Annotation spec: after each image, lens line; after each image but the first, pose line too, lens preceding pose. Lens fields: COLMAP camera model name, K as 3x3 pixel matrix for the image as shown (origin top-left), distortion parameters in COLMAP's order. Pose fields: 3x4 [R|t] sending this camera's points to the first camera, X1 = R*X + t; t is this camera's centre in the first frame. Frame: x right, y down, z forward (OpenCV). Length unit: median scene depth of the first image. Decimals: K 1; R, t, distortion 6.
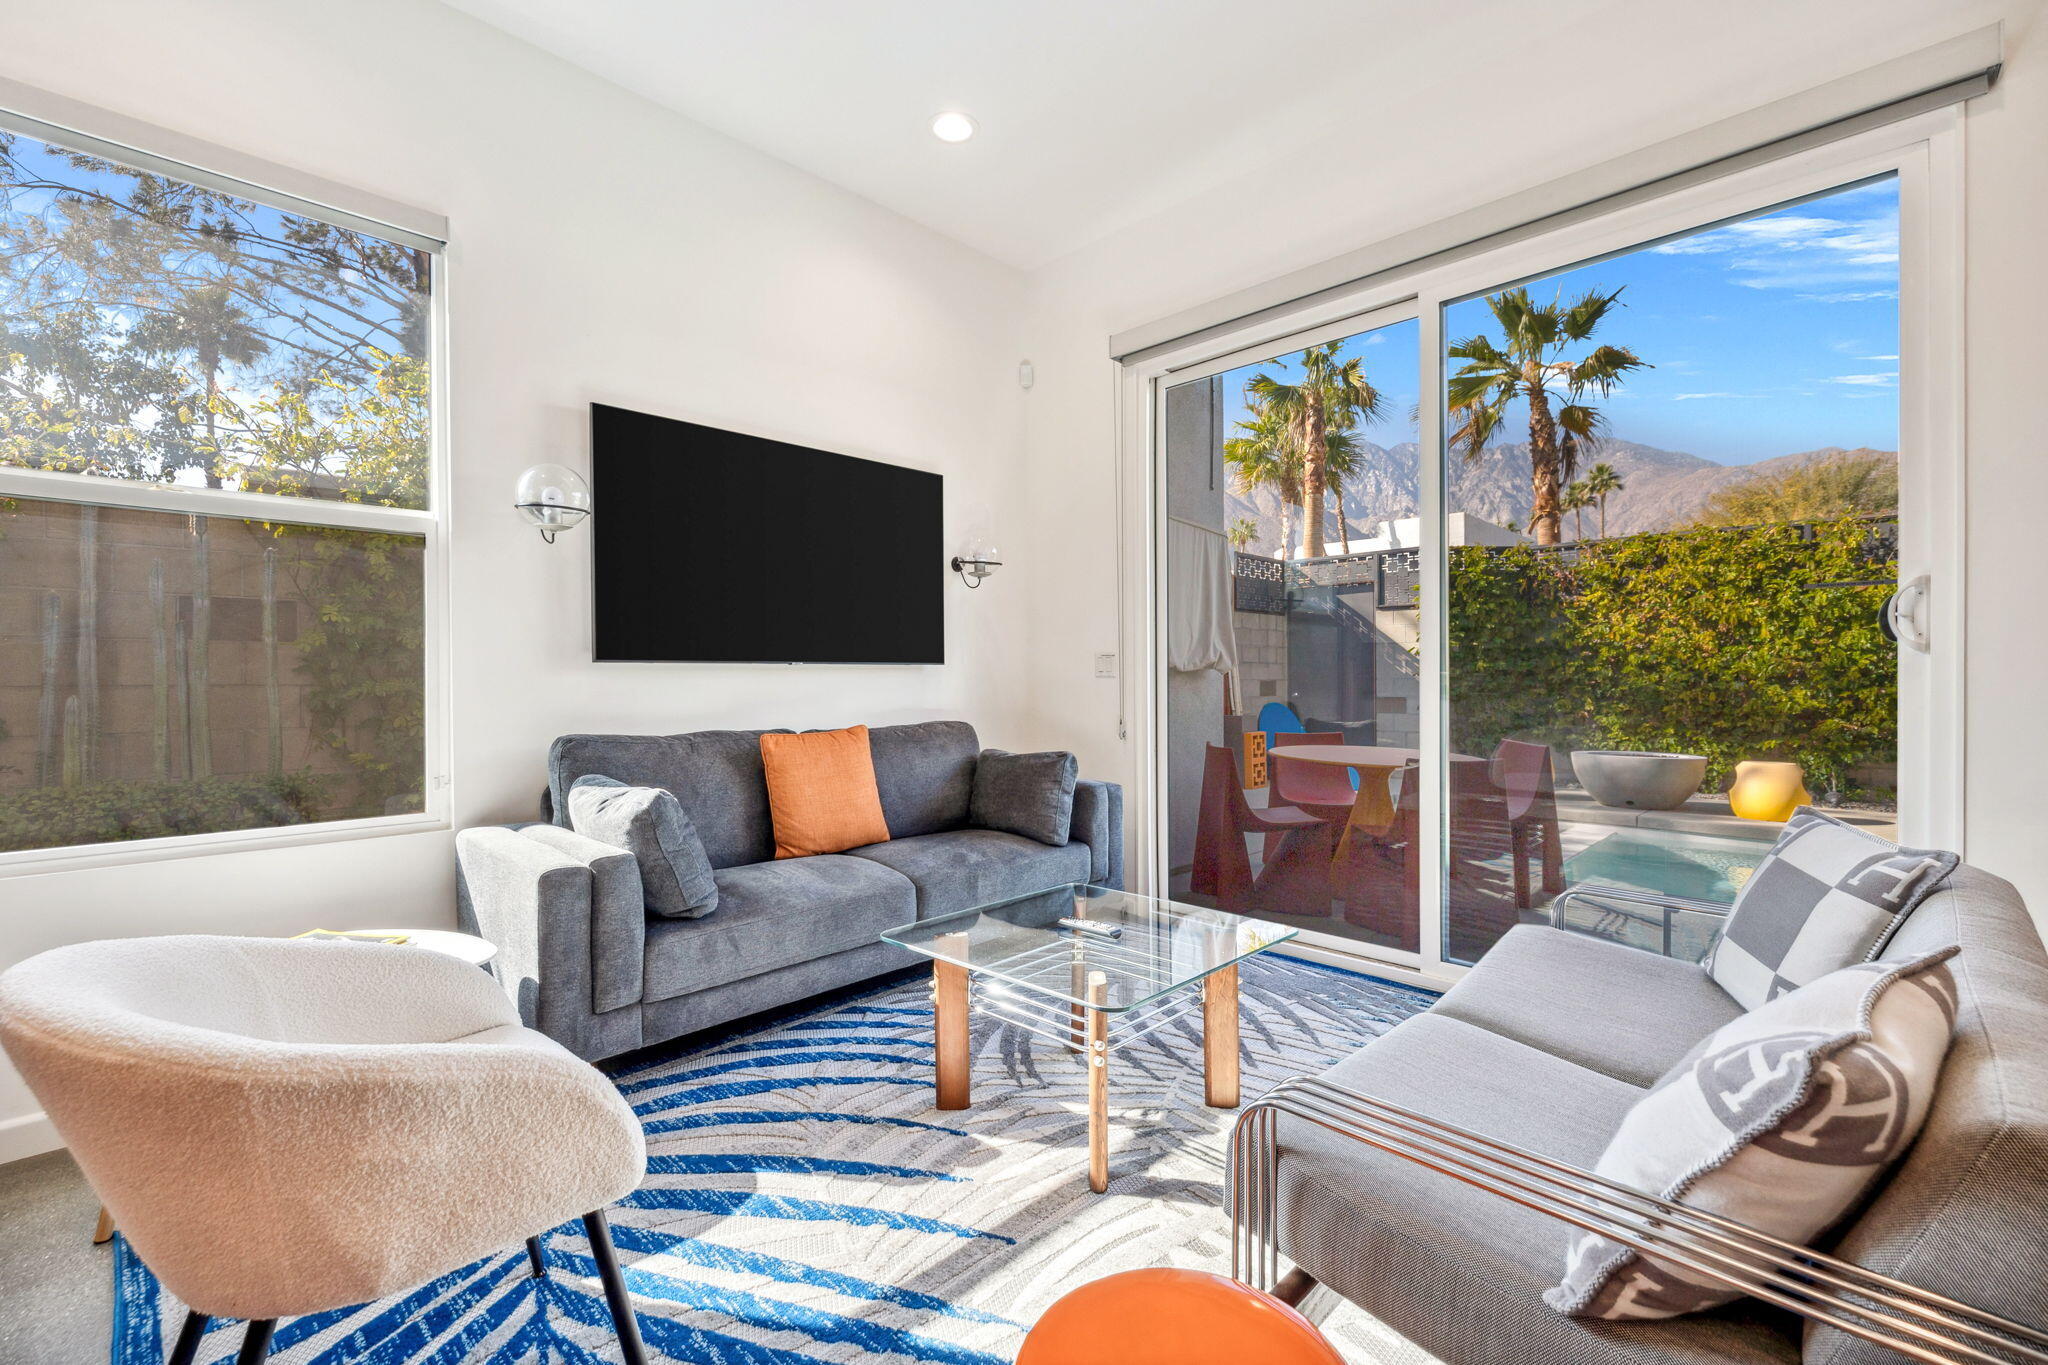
lens RADIAL K [[868.0, 0, 1020.8], [0, 868.0, 679.3], [0, 0, 1]] dist [0.000140, 0.000049]
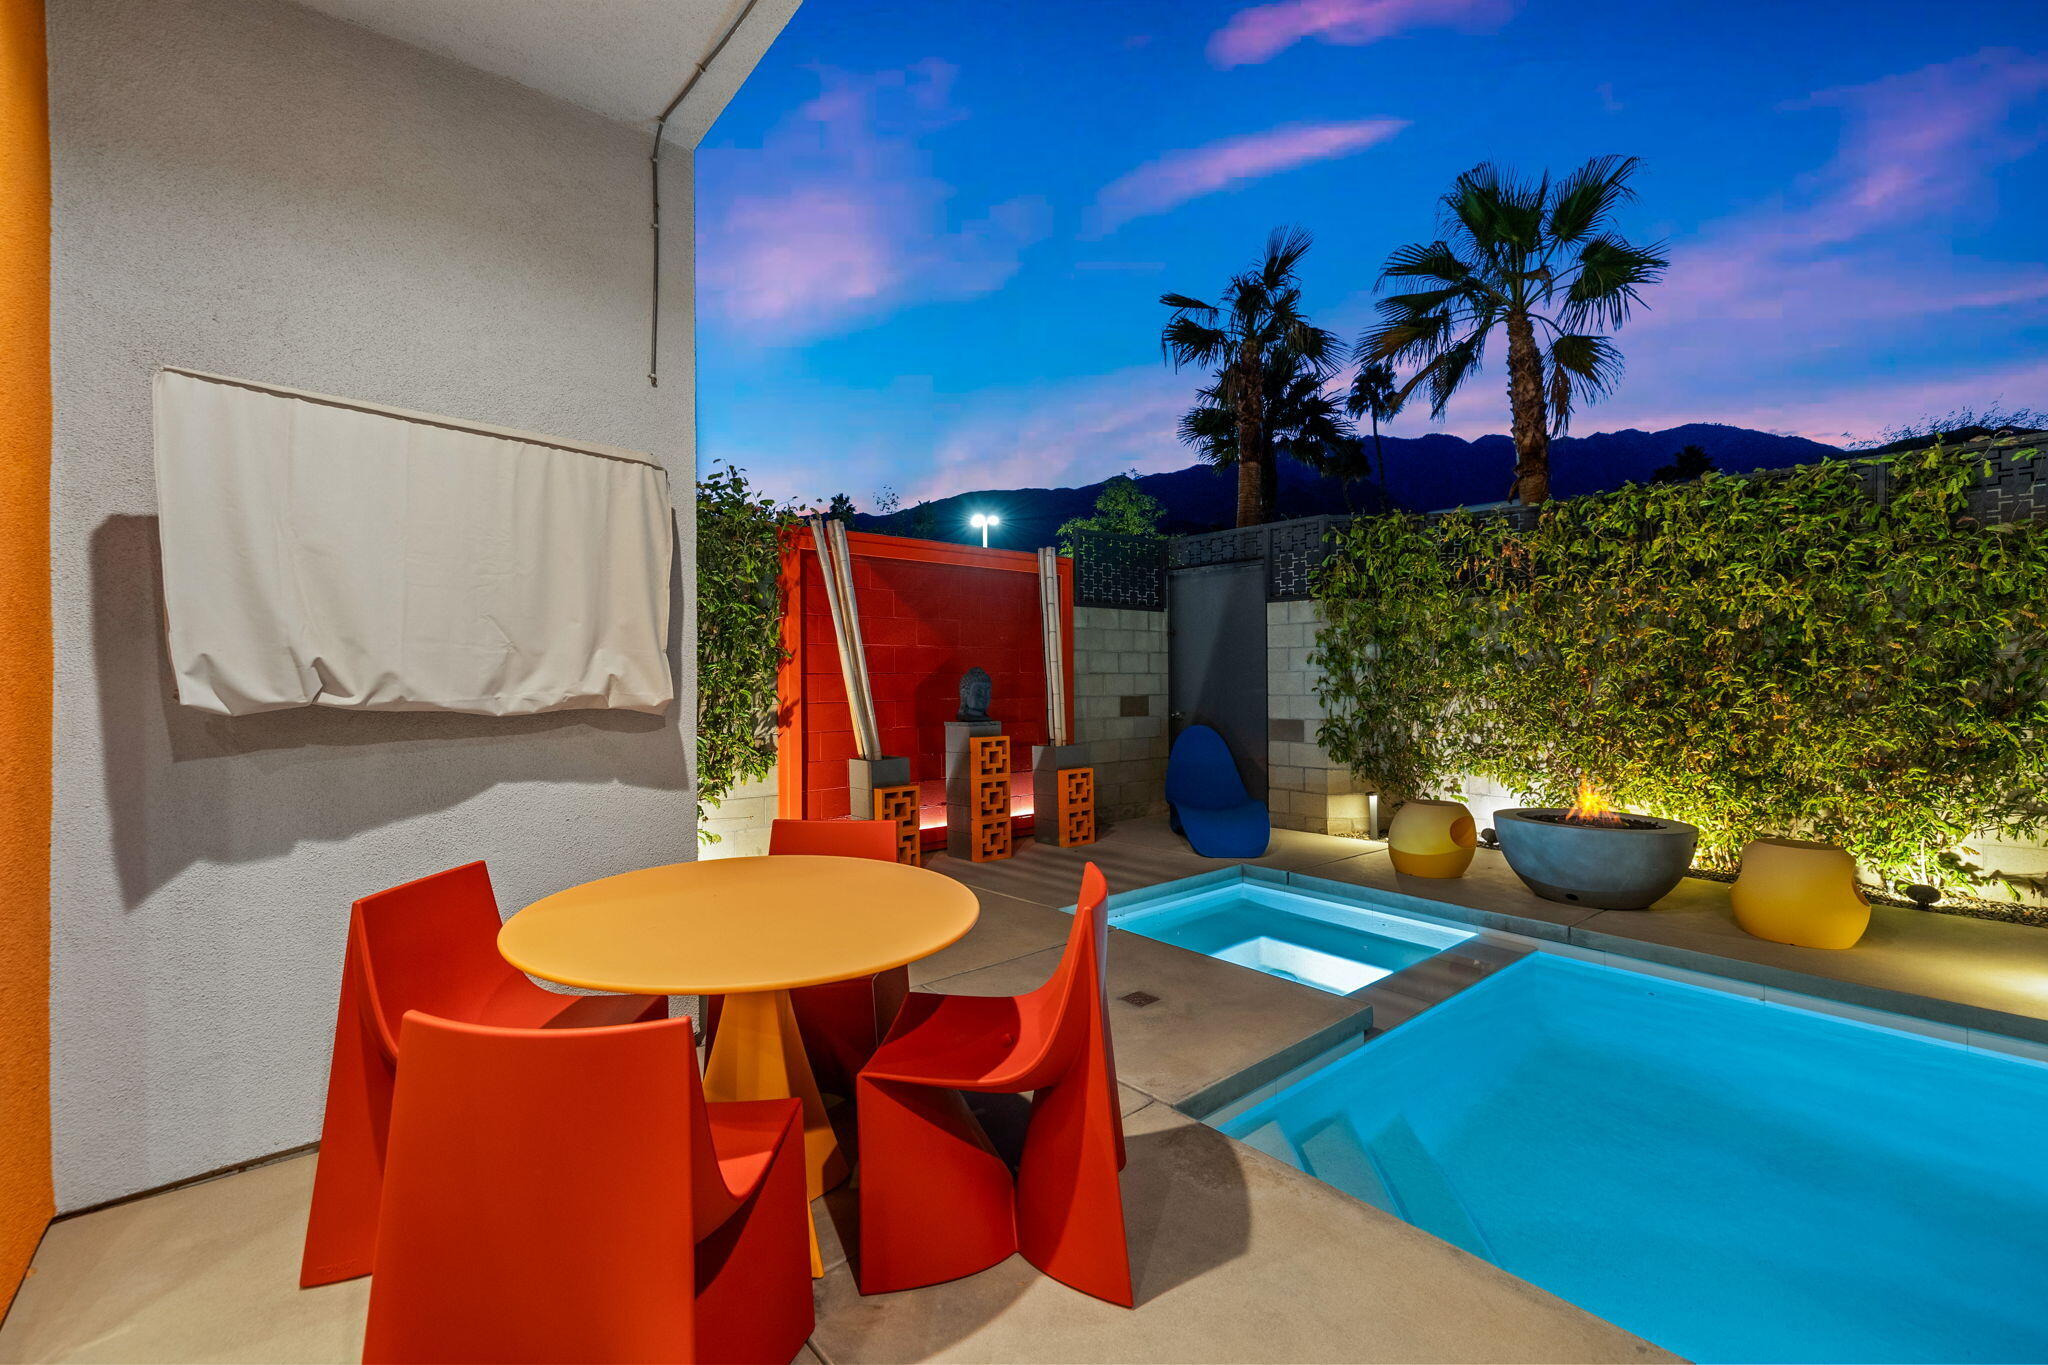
lens RADIAL K [[859.3, 0, 1024.0], [0, 859.3, 682.5], [0, 0, 1]] dist [0.001030, 0.000059]
pose [[0.997082, -0.001162, -0.076323, 0.665950], [0.001480, 0.999990, 0.004101, -0.036447], [0.076318, -0.004202, 0.997075, 0.642218]]
